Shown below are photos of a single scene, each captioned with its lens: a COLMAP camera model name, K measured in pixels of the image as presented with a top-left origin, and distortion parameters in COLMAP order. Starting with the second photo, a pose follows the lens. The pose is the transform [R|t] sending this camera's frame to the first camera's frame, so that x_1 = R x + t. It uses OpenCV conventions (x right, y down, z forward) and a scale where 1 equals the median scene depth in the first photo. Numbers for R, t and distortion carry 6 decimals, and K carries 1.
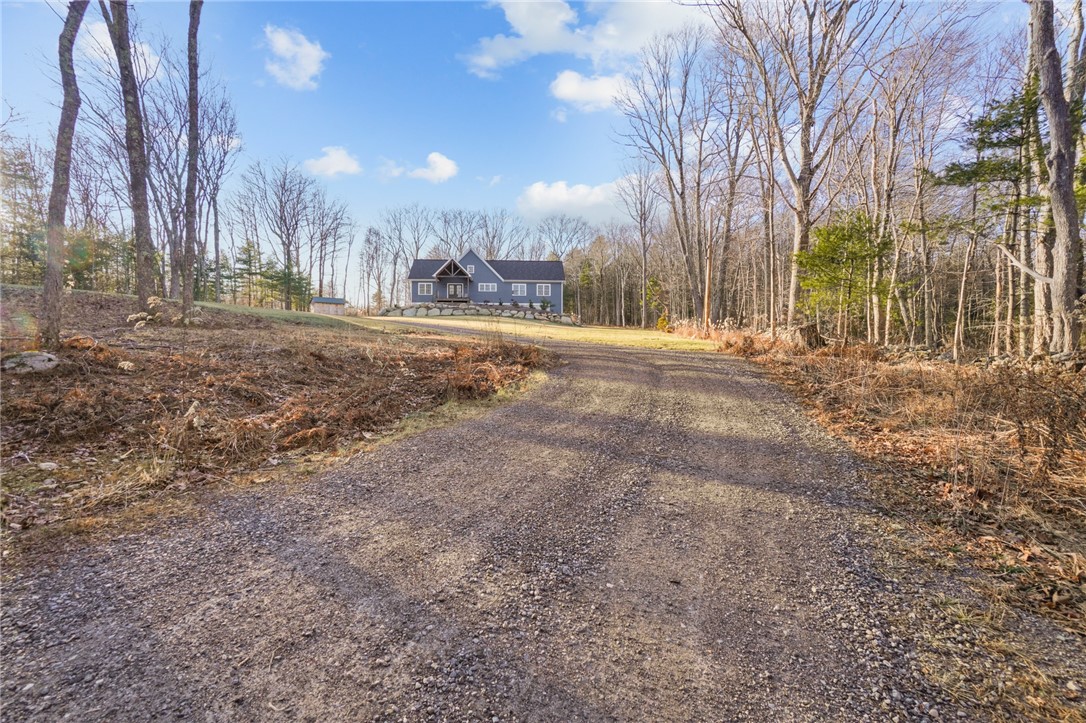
lens RADIAL K [[472.5, 0, 543.0], [0, 472.5, 361.5], [0, 0, 1]] dist [-0.000555, -0.000083]
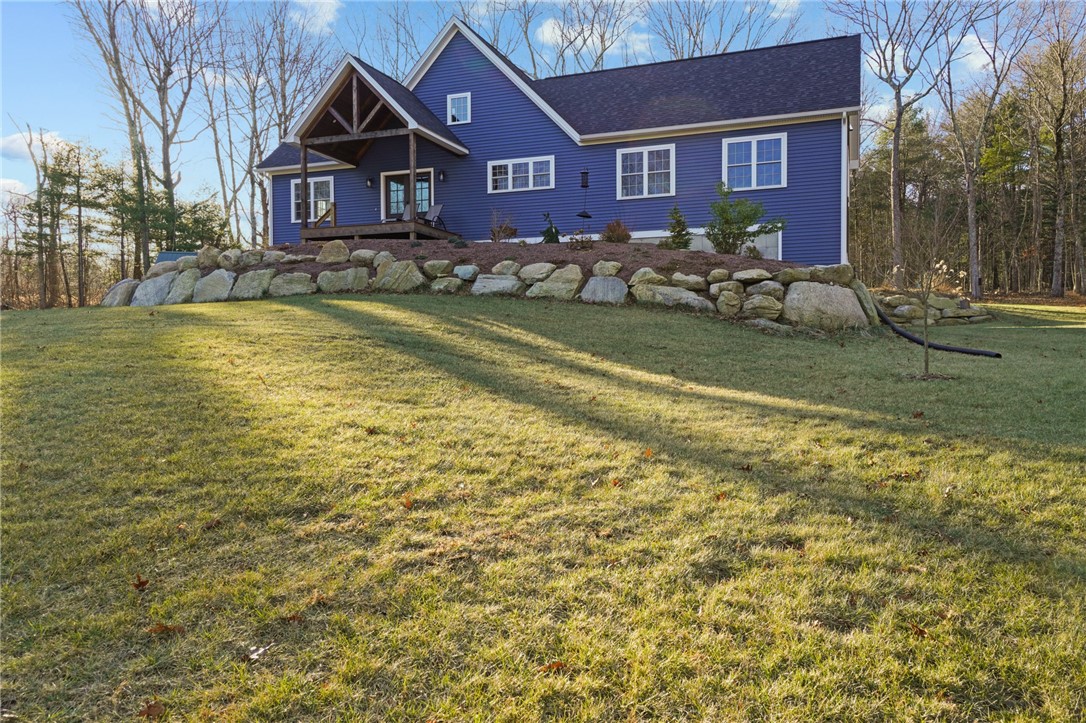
lens RADIAL K [[825.0, 0, 543.0], [0, 825.0, 361.5], [0, 0, 1]] dist [0.045856, 0.001011]
pose [[0.910797, 0.002500, -0.412847, 0.074743], [-0.001651, 0.999996, 0.002413, -0.060372], [0.412852, -0.001516, 0.910797, 0.613823]]
